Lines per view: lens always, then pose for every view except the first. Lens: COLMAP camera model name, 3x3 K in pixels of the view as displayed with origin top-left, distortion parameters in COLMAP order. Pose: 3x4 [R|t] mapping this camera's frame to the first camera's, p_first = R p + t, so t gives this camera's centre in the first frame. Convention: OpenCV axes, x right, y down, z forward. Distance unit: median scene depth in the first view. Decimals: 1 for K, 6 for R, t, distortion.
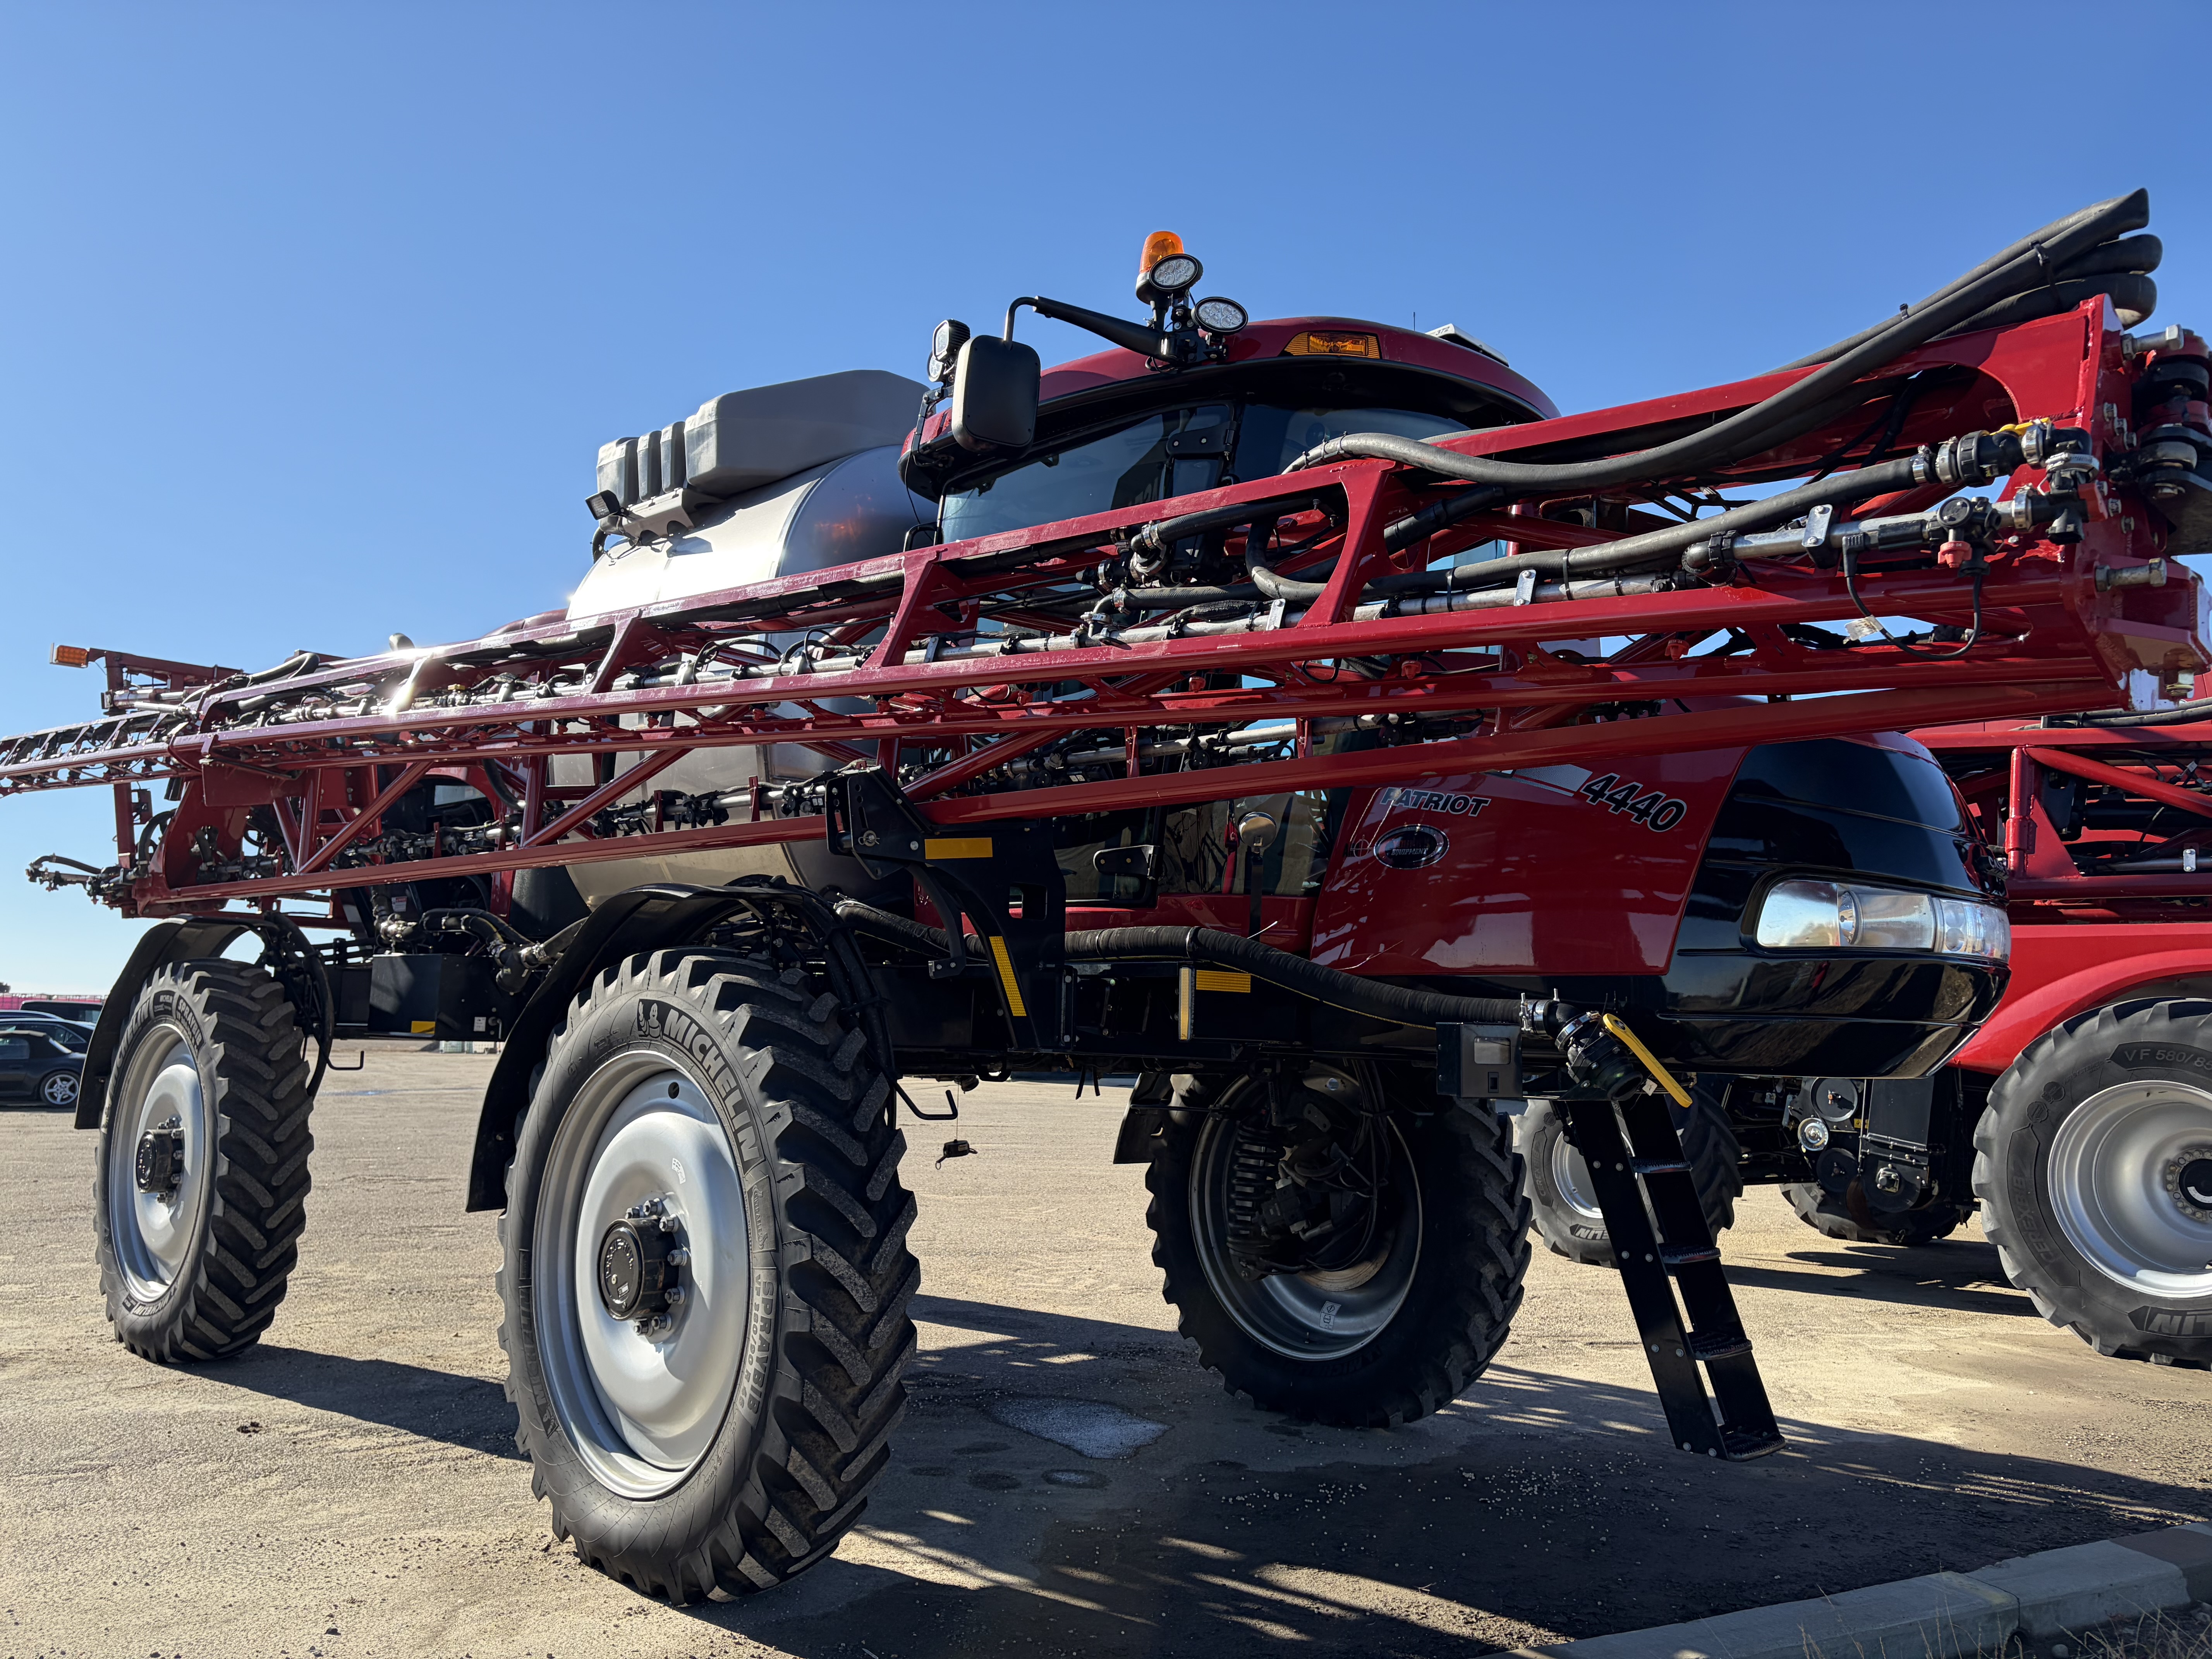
lens RADIAL K [[1696.8, 0, 1106.0], [0, 1696.8, 829.5], [0, 0, 1]] dist [0.026594, -0.010006]
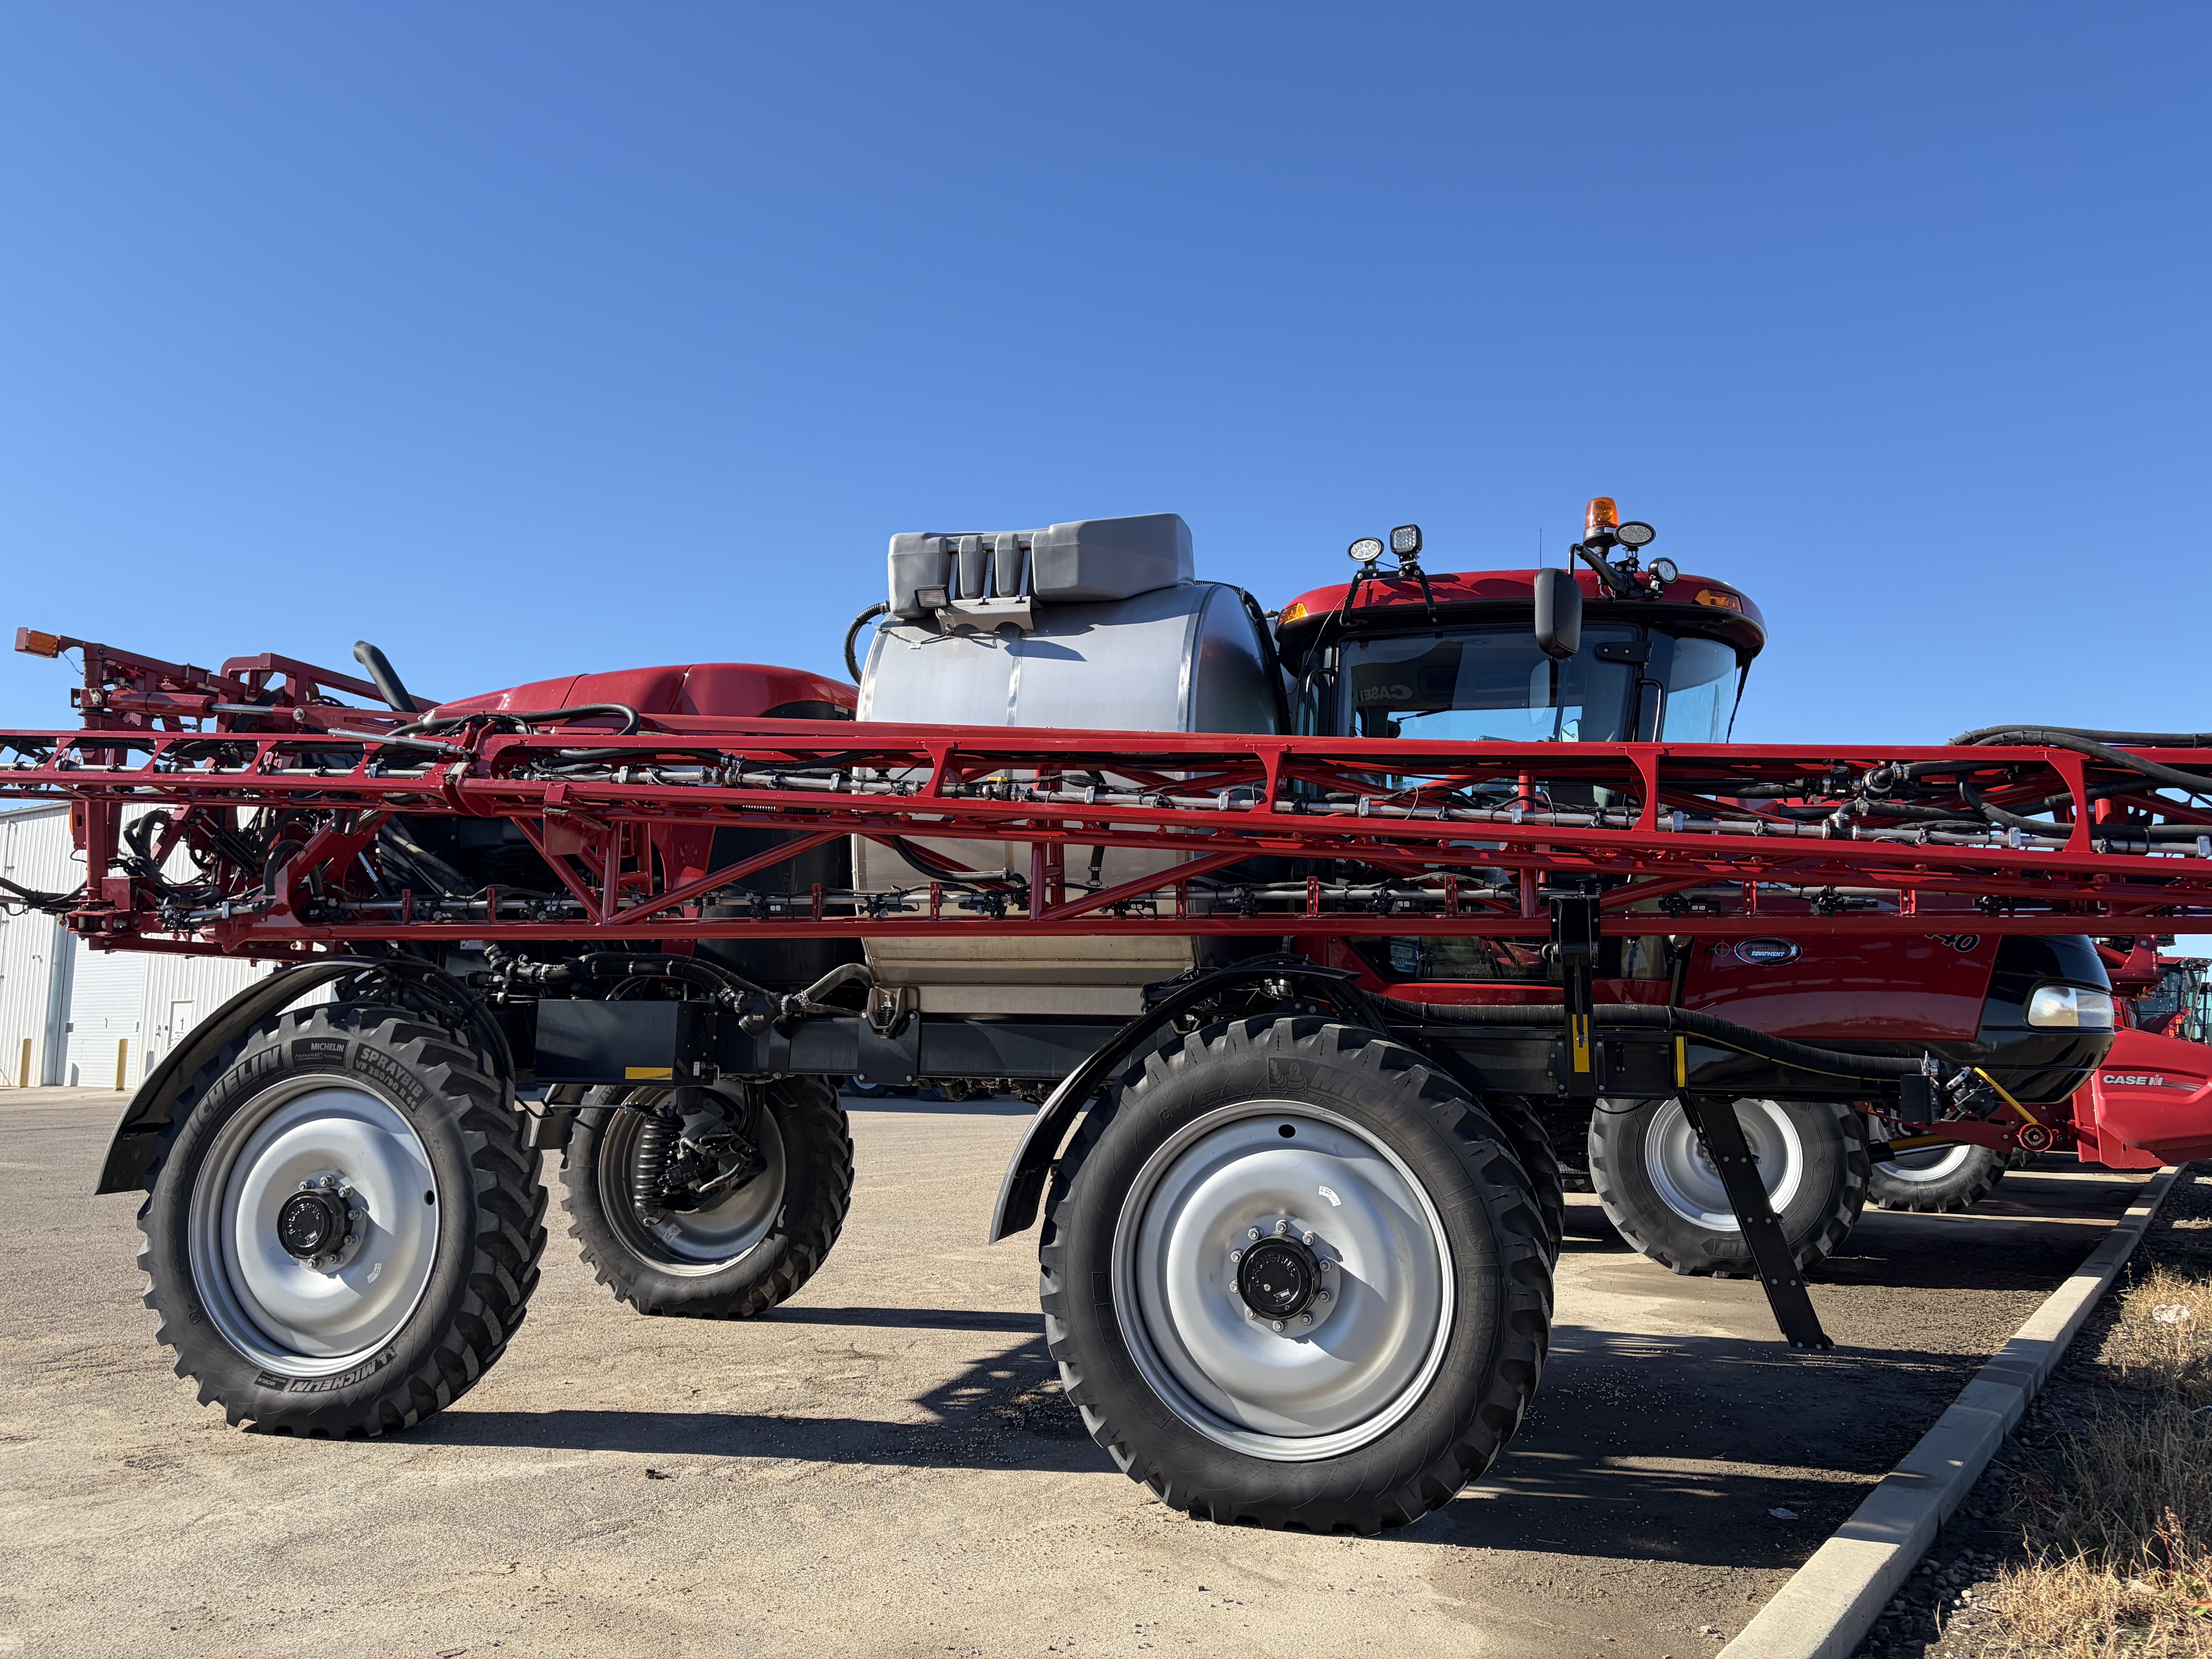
lens RADIAL K [[1668.3, 0, 1106.0], [0, 1668.3, 829.5], [0, 0, 1]] dist [0.032568, -0.004368]
pose [[0.879135, 0.049086, 0.474037, -0.738082], [-0.049652, 0.998702, -0.011333, -0.036042], [-0.473978, -0.013573, 0.880432, -0.006469]]
